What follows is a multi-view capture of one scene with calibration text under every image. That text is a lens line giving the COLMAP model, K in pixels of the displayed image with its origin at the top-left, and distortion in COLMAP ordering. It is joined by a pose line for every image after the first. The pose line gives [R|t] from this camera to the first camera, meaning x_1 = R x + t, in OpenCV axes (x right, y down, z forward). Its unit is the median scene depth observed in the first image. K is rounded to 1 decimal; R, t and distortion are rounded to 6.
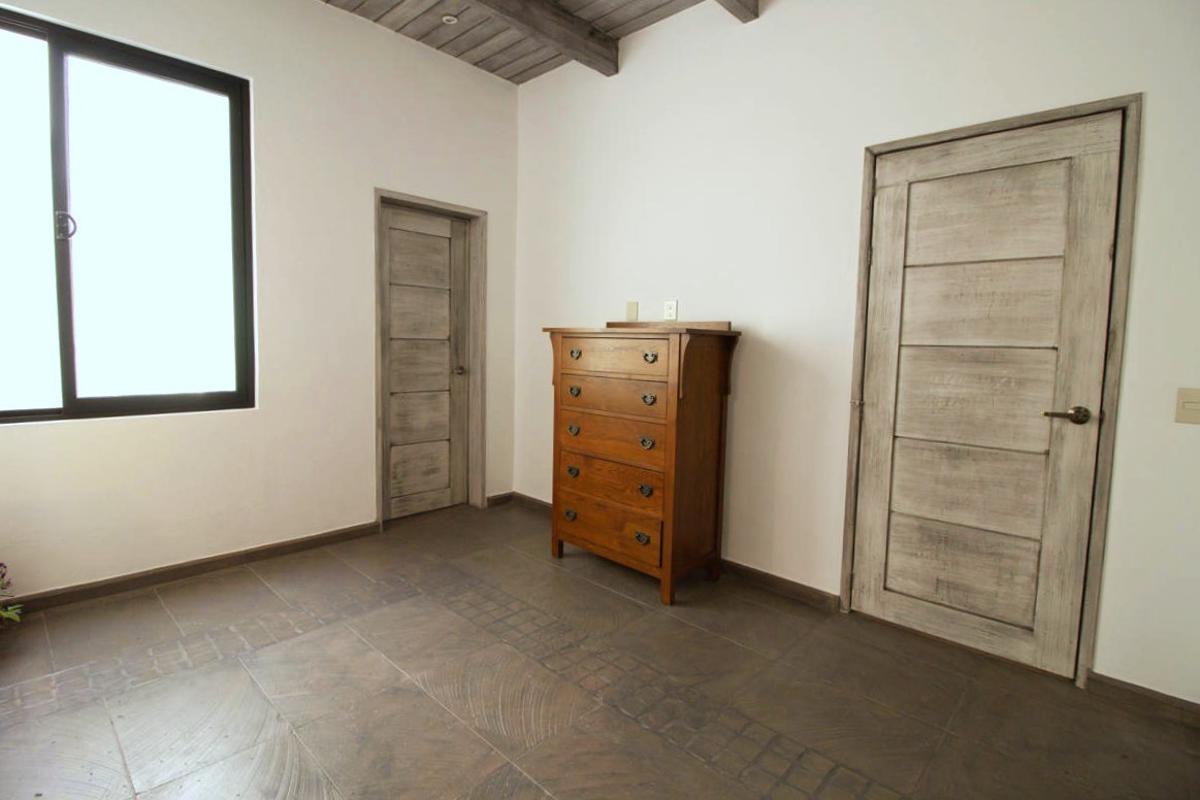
lens RADIAL K [[572.6, 0, 603.7], [0, 572.6, 388.3], [0, 0, 1]] dist [0.000941, -0.017267]
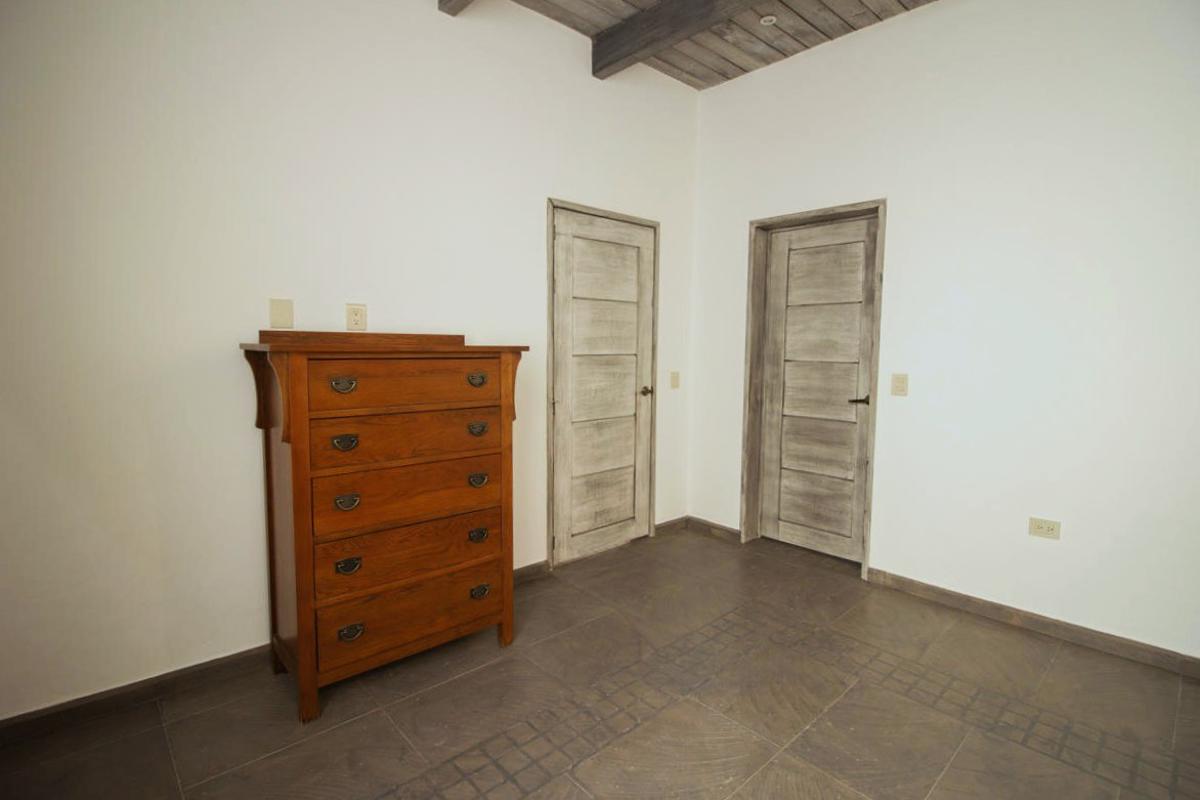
lens RADIAL K [[572.6, 0, 603.7], [0, 572.6, 388.3], [0, 0, 1]] dist [0.000941, -0.017267]
pose [[0.069803, -0.099241, 0.992612, -0.872305], [0.070343, 0.993052, 0.094338, -0.125793], [-0.995078, 0.063238, 0.076299, 0.868226]]
